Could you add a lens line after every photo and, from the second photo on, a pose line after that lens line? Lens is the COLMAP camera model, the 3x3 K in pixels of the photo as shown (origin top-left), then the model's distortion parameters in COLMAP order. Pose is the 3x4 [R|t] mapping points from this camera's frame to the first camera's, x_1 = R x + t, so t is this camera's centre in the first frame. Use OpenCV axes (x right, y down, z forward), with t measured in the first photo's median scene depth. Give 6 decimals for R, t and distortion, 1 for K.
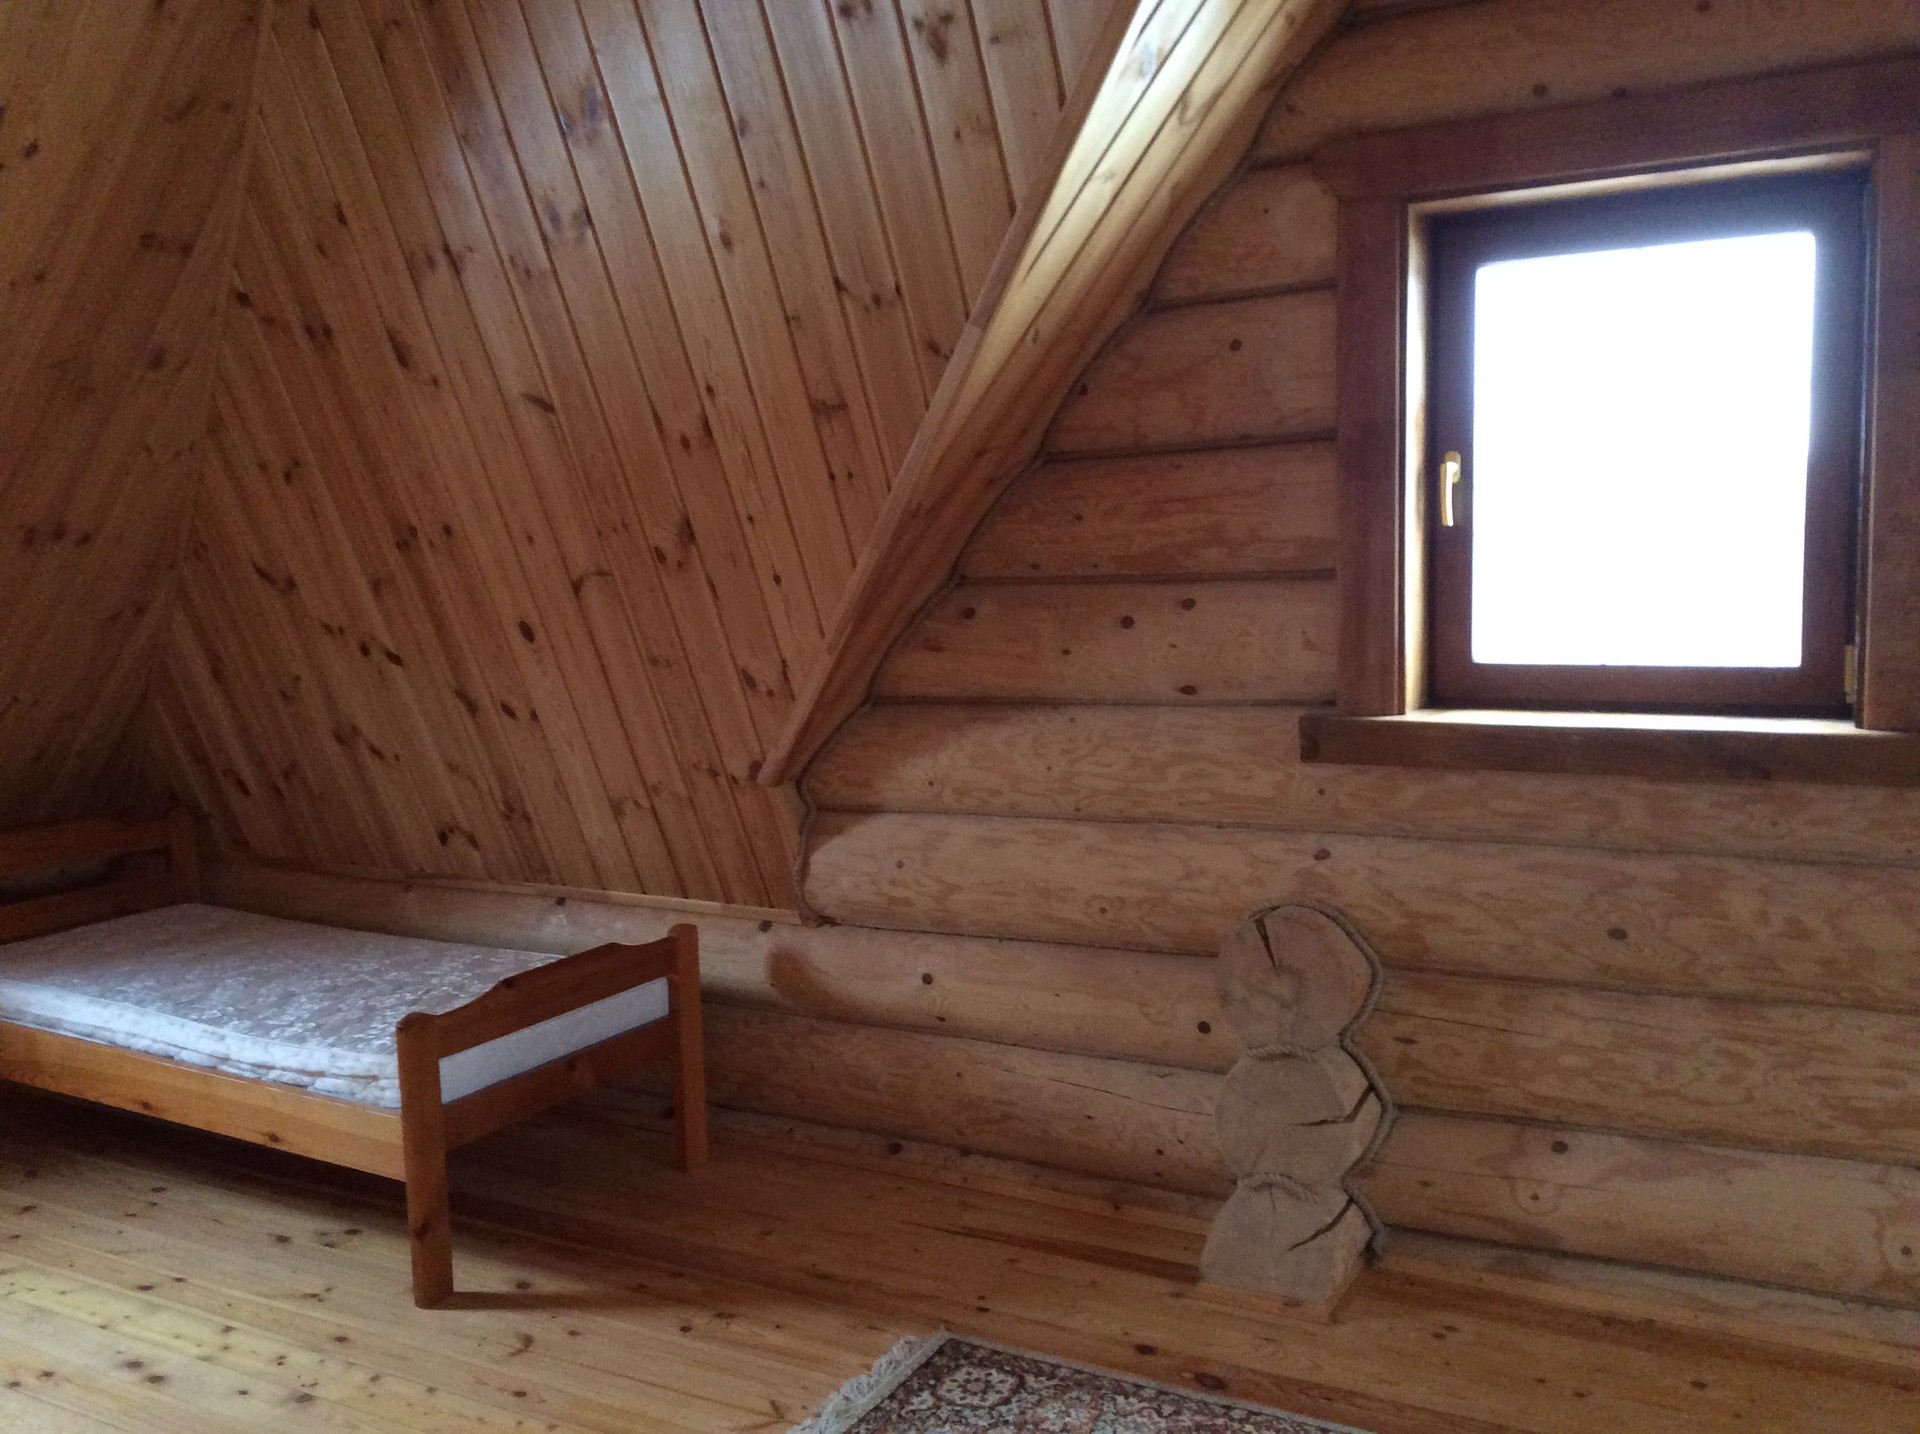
lens RADIAL K [[1723.8, 0, 960.0], [0, 1723.8, 717.0], [0, 0, 1]] dist [0.097431, -0.226827]
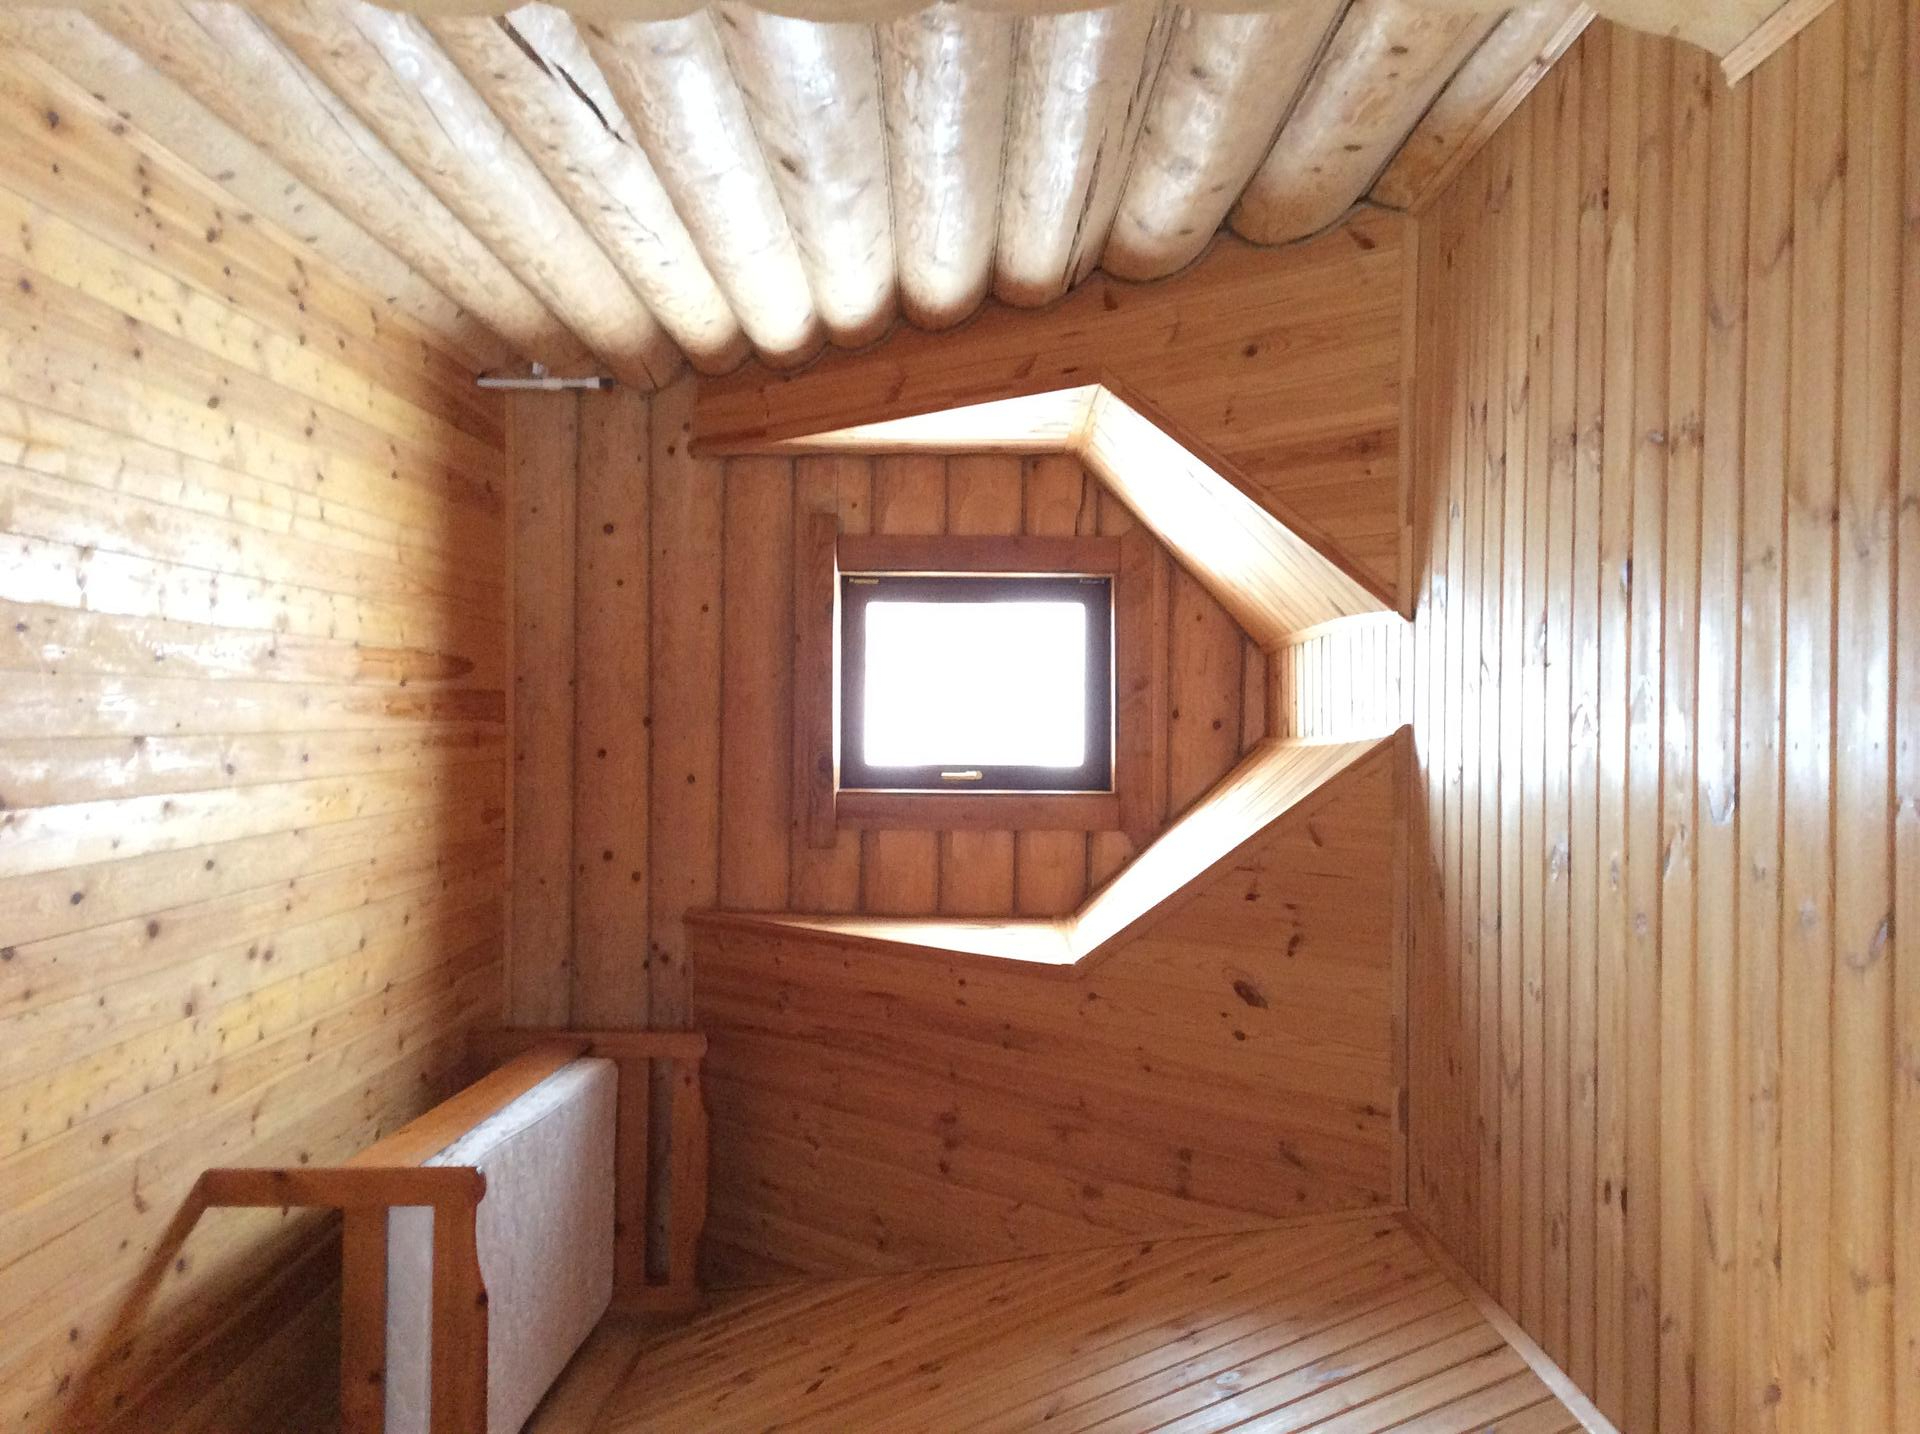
lens RADIAL K [[1760.3, 0, 960.0], [0, 1760.3, 717.0], [0, 0, 1]] dist [0.018008, 0.006372]
pose [[-0.045277, 0.500798, -0.864379, 0.456873], [-0.992531, -0.120671, -0.017924, -0.065088], [-0.113282, 0.857111, 0.502521, 0.159885]]
